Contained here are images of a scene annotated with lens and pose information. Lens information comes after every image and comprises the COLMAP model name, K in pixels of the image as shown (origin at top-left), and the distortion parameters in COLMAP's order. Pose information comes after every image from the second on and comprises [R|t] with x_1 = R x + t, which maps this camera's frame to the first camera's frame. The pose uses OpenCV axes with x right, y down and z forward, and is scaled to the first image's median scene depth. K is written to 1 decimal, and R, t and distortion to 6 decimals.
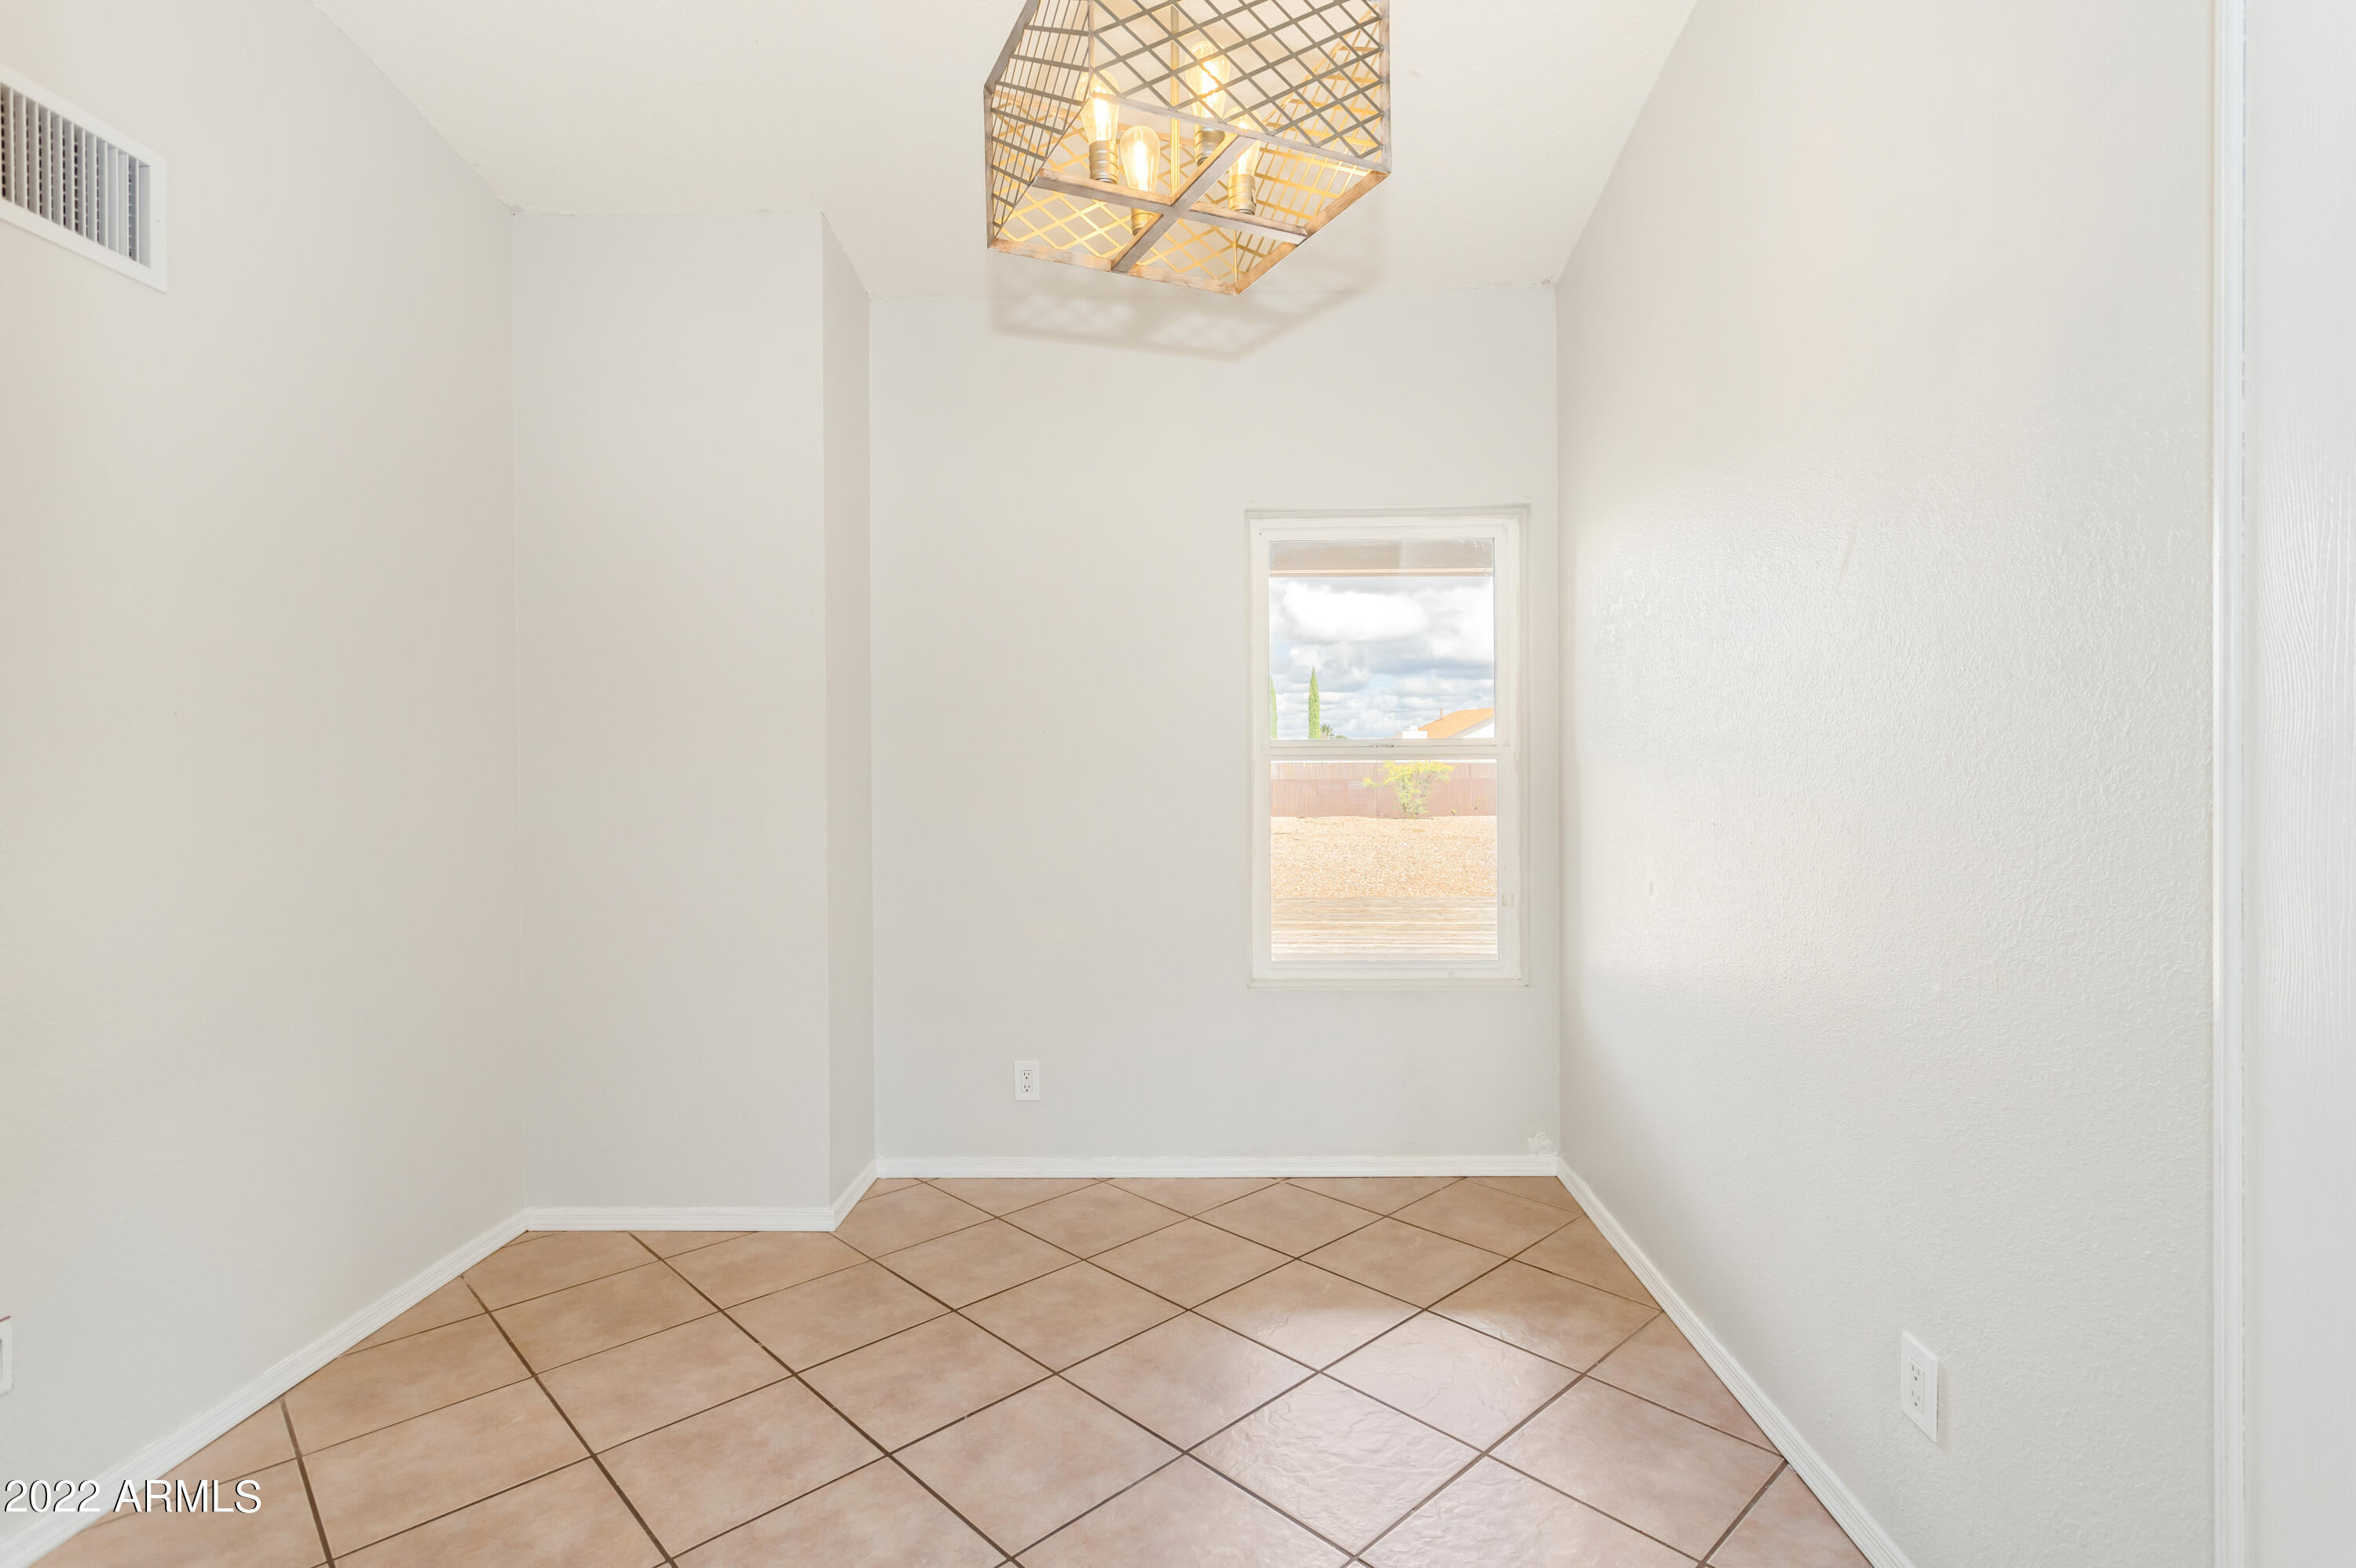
lens RADIAL K [[1148.6, 0, 1183.0], [0, 1148.6, 786.6], [0, 0, 1]] dist [-0.000735, 0.005368]
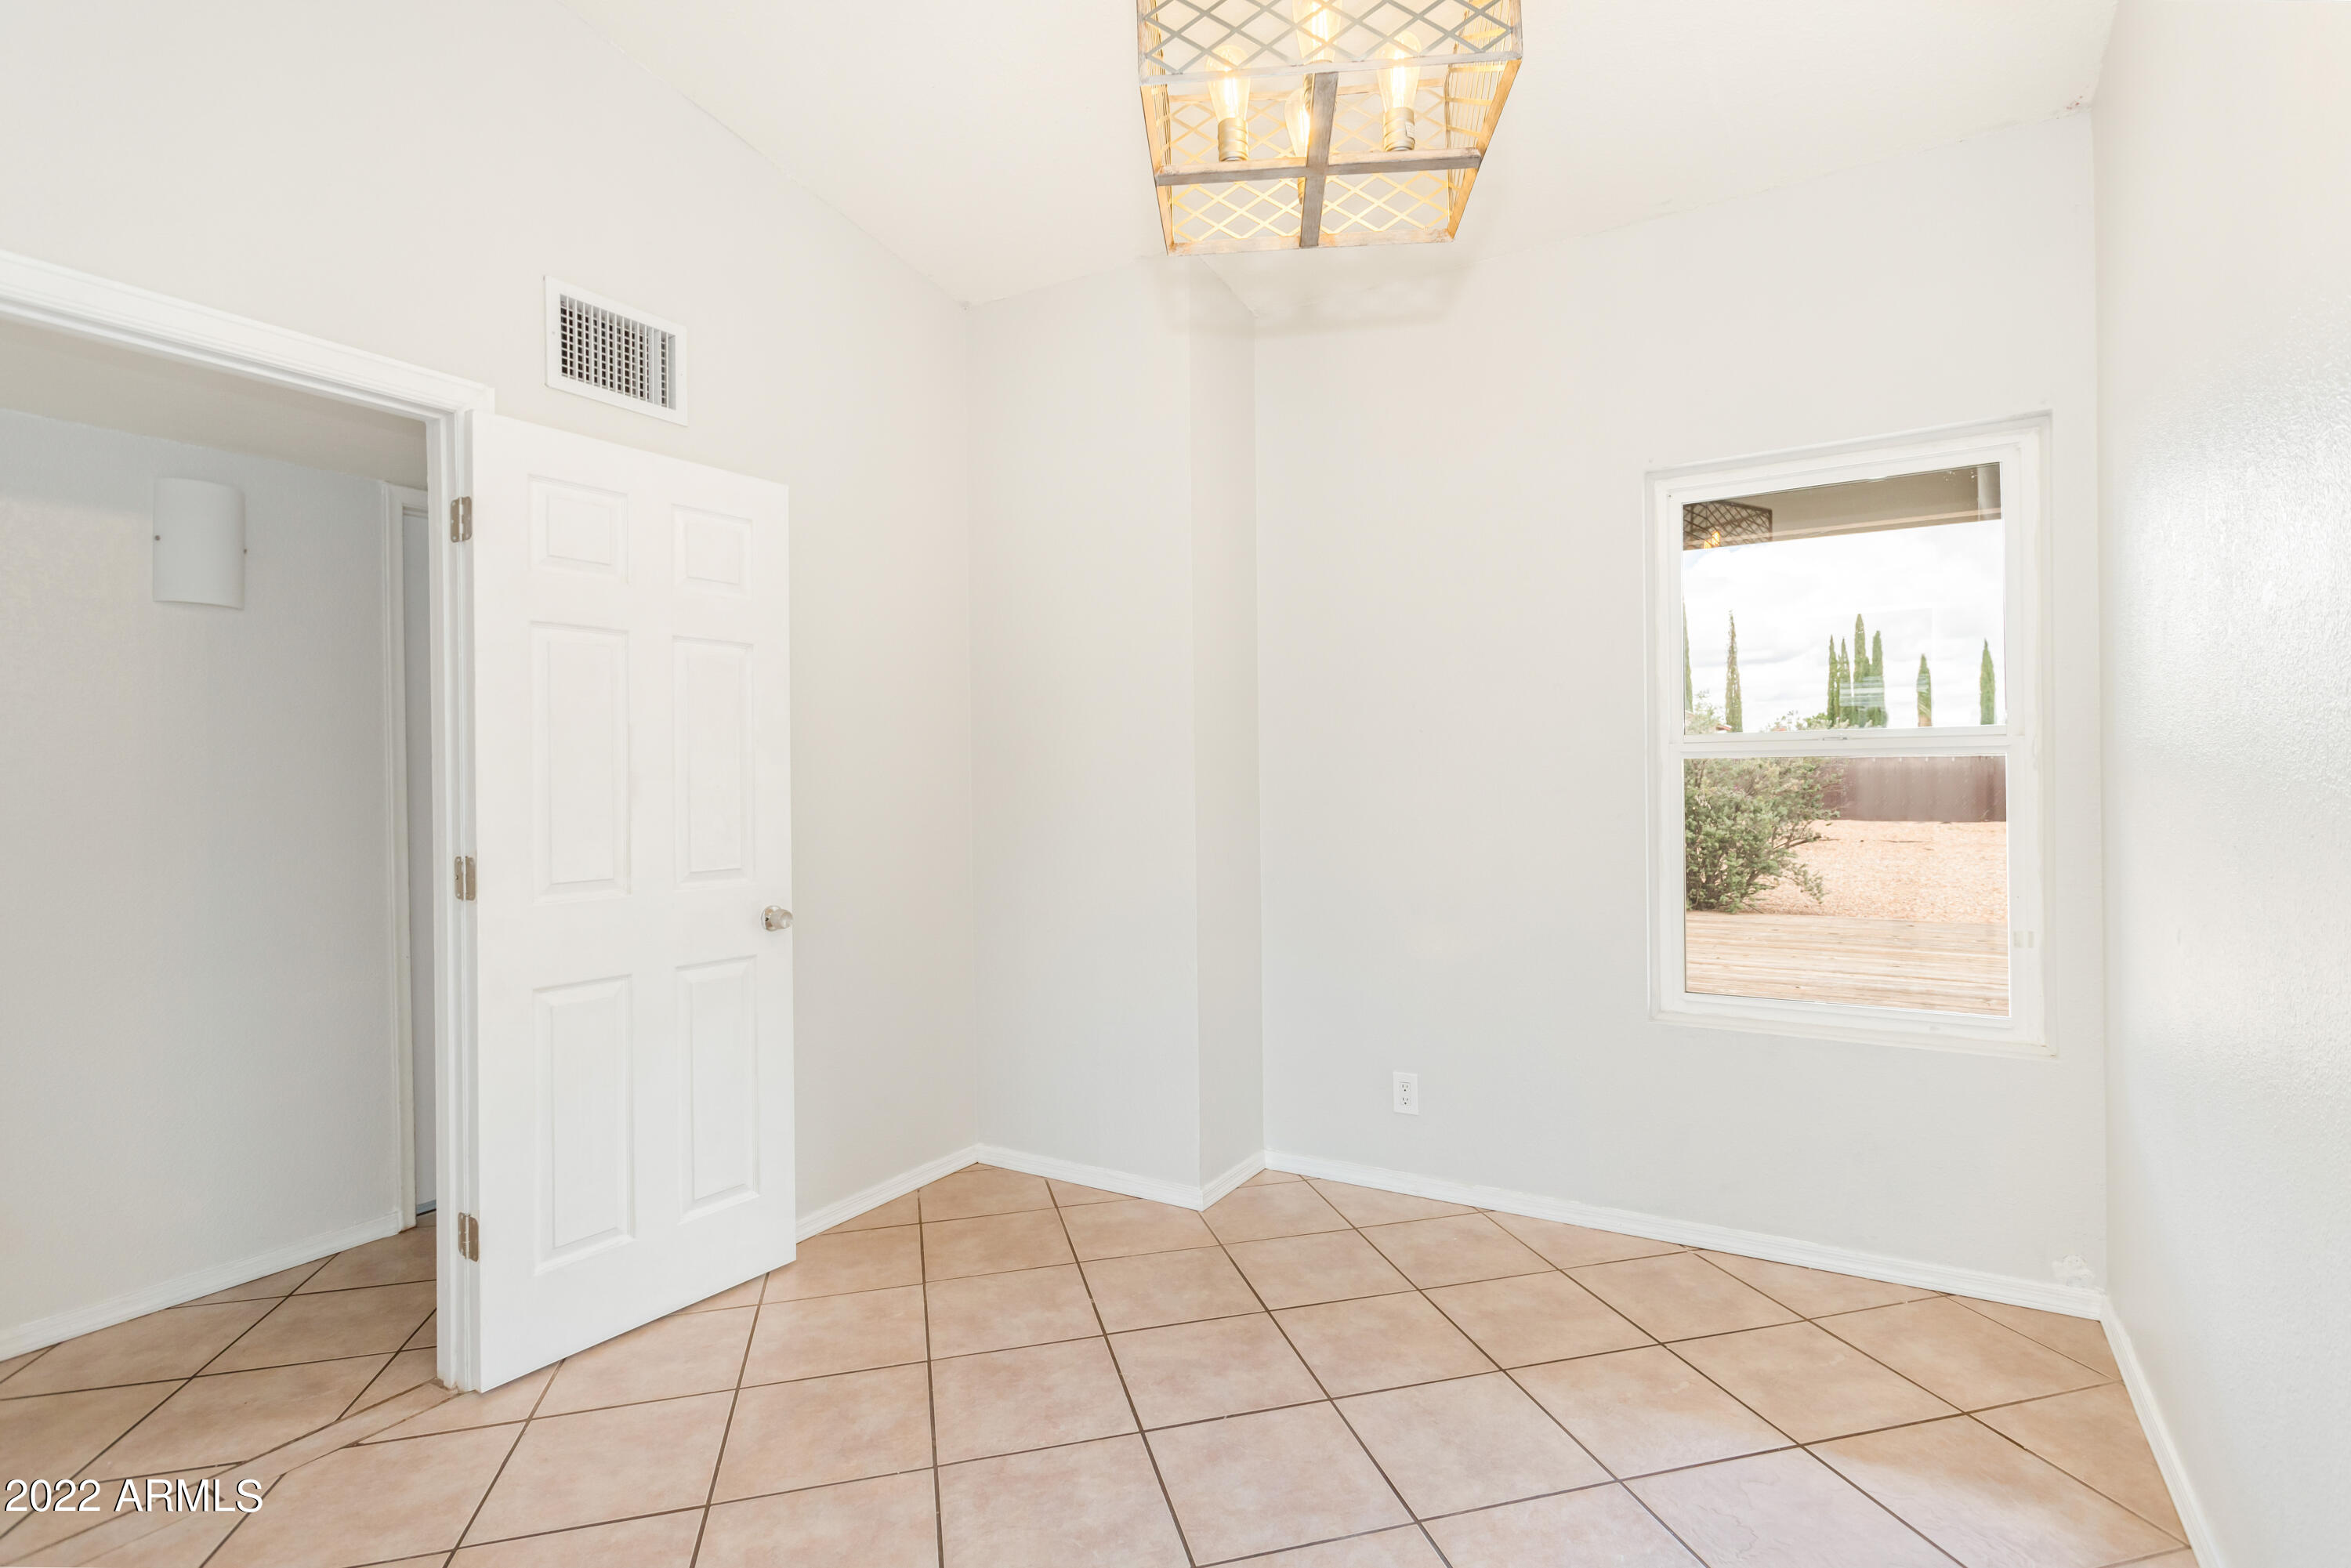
lens RADIAL K [[1141.5, 0, 1175.5], [0, 1141.5, 784.0], [0, 0, 1]] dist [0.000374, 0.001224]
pose [[0.866526, -0.000616, -0.499131, 0.212494], [0.000177, 1.000000, -0.000927, -0.003279], [0.499132, 0.000715, 0.866526, 0.088051]]
